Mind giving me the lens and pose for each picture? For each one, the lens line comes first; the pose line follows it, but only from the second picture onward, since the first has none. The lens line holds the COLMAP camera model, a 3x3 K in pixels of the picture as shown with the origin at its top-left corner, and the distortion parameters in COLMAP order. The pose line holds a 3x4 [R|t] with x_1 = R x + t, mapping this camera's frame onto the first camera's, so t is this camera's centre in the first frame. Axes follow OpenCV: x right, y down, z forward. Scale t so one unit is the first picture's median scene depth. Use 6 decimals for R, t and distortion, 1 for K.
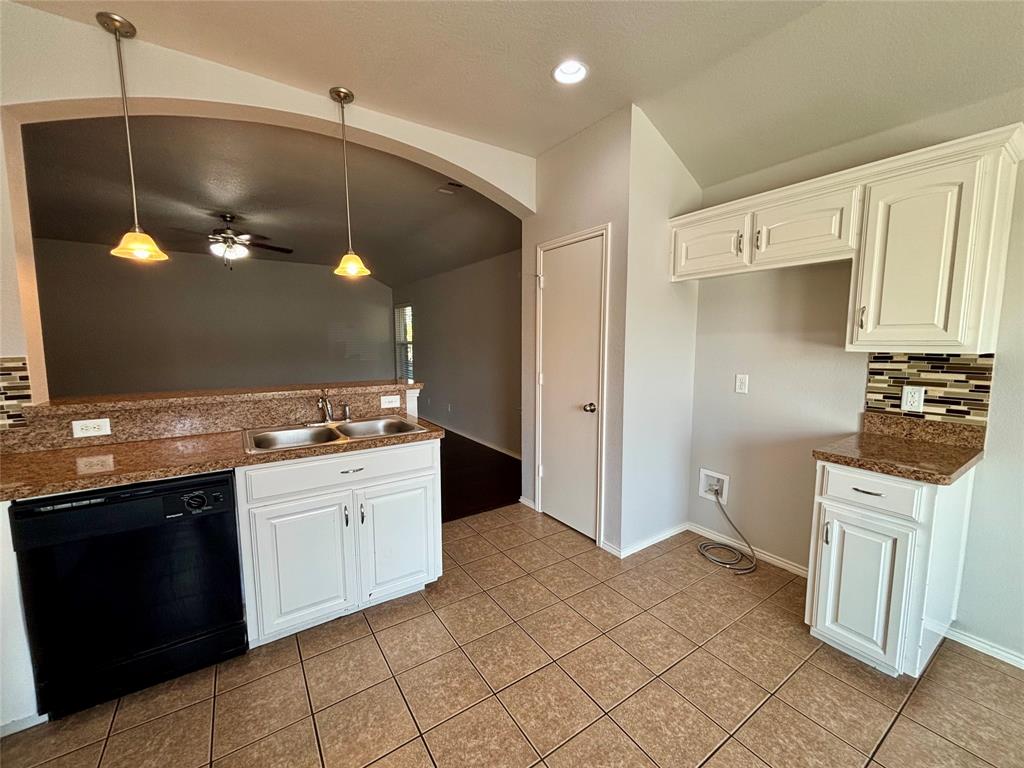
lens RADIAL K [[412.6, 0, 514.0], [0, 412.6, 381.5], [0, 0, 1]] dist [-0.001033, -0.000320]
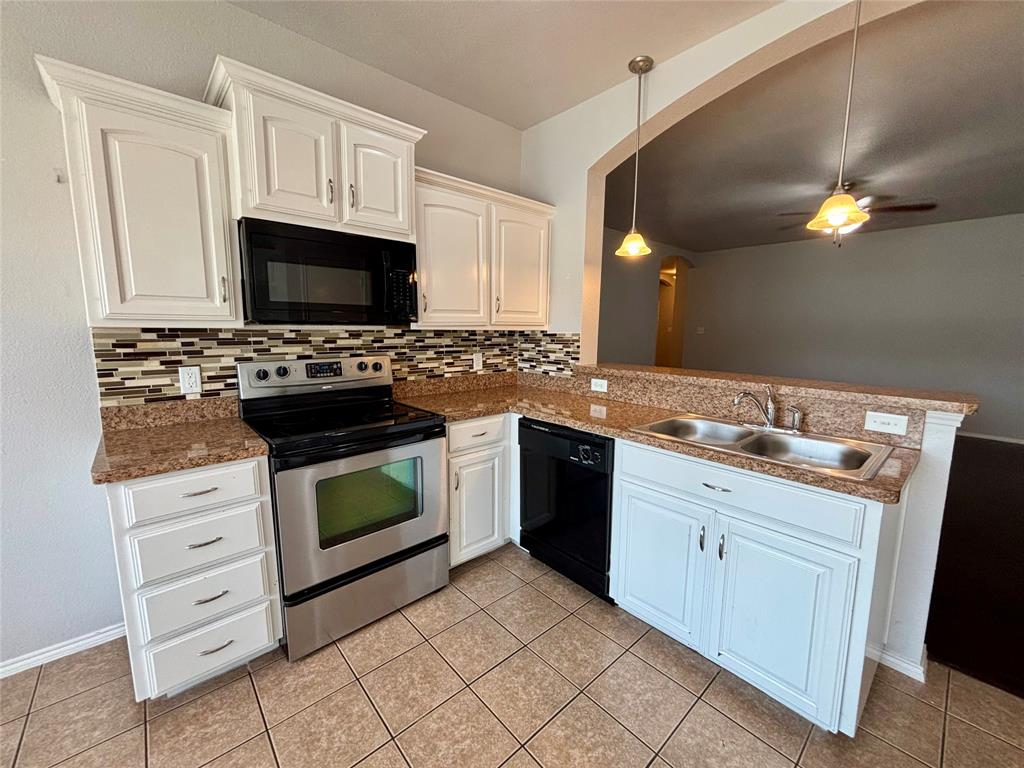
lens RADIAL K [[412.6, 0, 514.0], [0, 412.6, 381.5], [0, 0, 1]] dist [-0.001033, -0.000320]
pose [[0.132215, 0.131273, -0.982490, 0.299417], [-0.110078, 0.987005, 0.117063, -0.030872], [0.985090, 0.092673, 0.144947, 0.491233]]
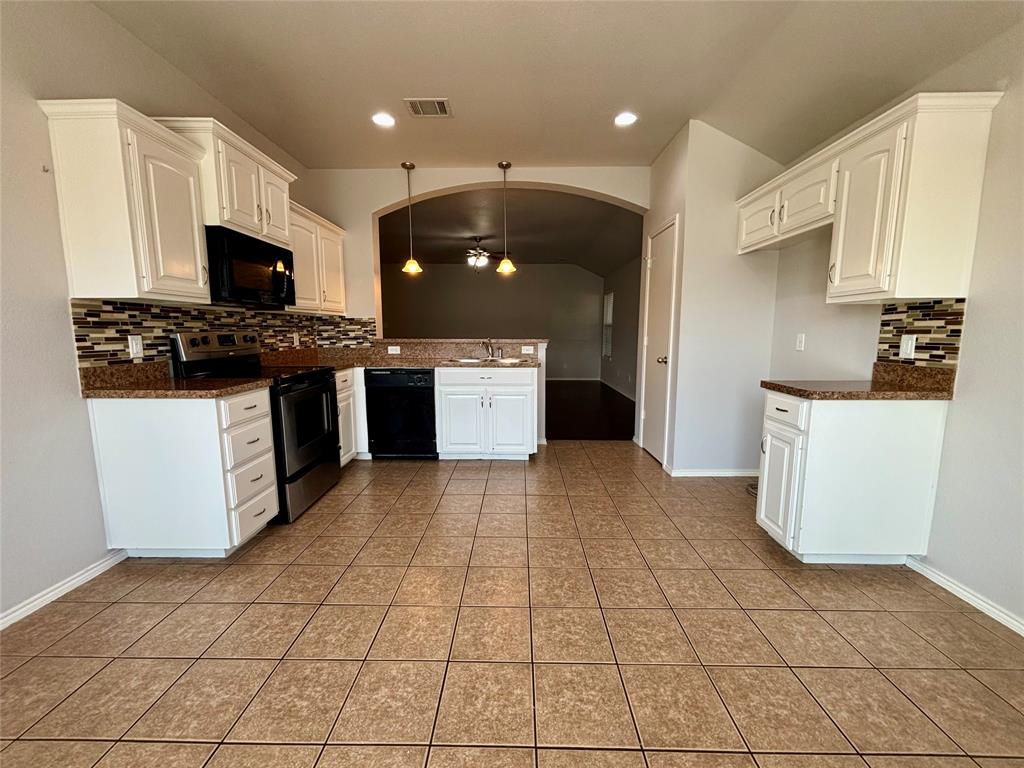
lens RADIAL K [[416.3, 0, 512.3], [0, 416.3, 381.0], [0, 0, 1]] dist [0.001217, 0.000007]
pose [[0.818229, 0.068983, -0.570739, 0.780850], [-0.058133, 0.997614, 0.037236, 0.154471], [0.571946, 0.002711, 0.820287, -0.472737]]
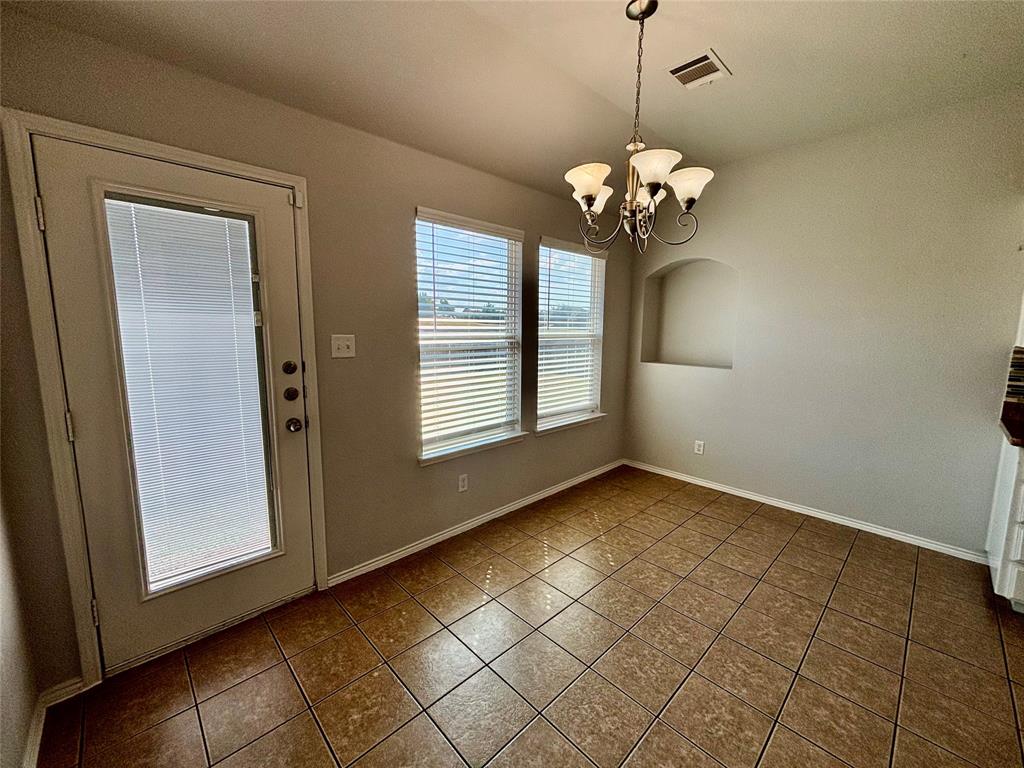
lens RADIAL K [[412.6, 0, 514.0], [0, 412.6, 381.5], [0, 0, 1]] dist [-0.001033, -0.000320]
pose [[-0.985985, 0.006962, -0.166687, 1.016910], [-0.032220, 0.972372, 0.231201, -0.079934], [0.163691, 0.233332, -0.958520, 0.705305]]
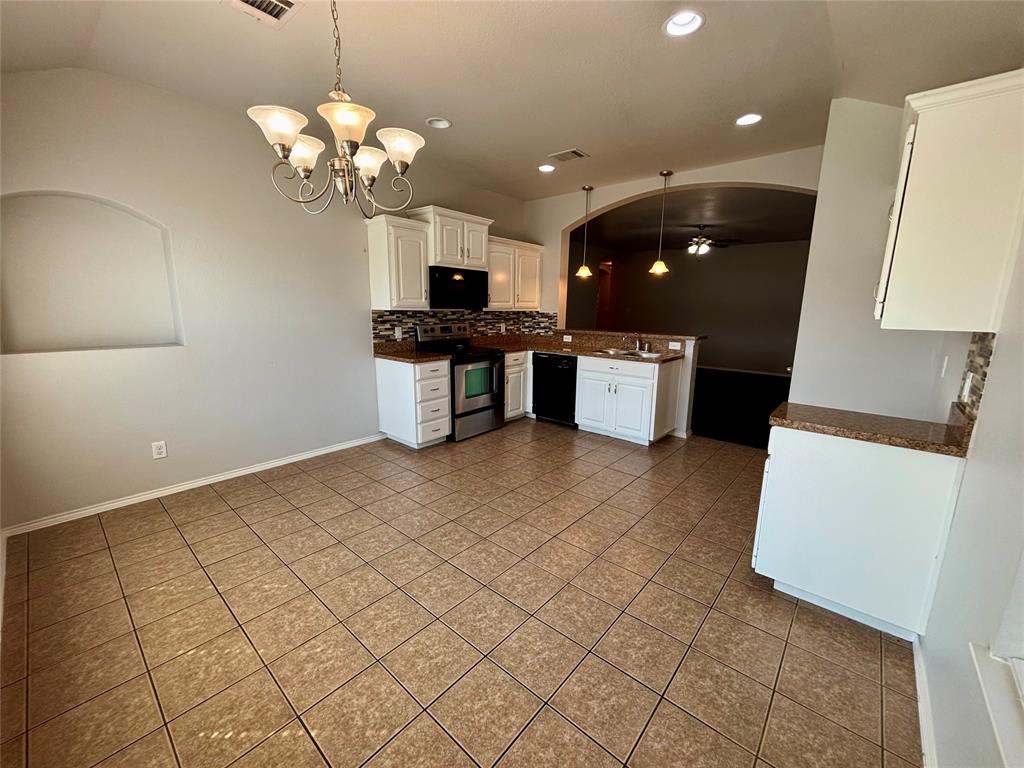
lens RADIAL K [[411.3, 0, 509.7], [0, 411.3, 383.6], [0, 0, 1]] dist [0.000291, 0.000179]
pose [[0.249496, 0.182201, -0.951081, 1.571731], [-0.111839, 0.980990, 0.158592, 0.011917], [0.961896, 0.066800, 0.265130, -0.112317]]
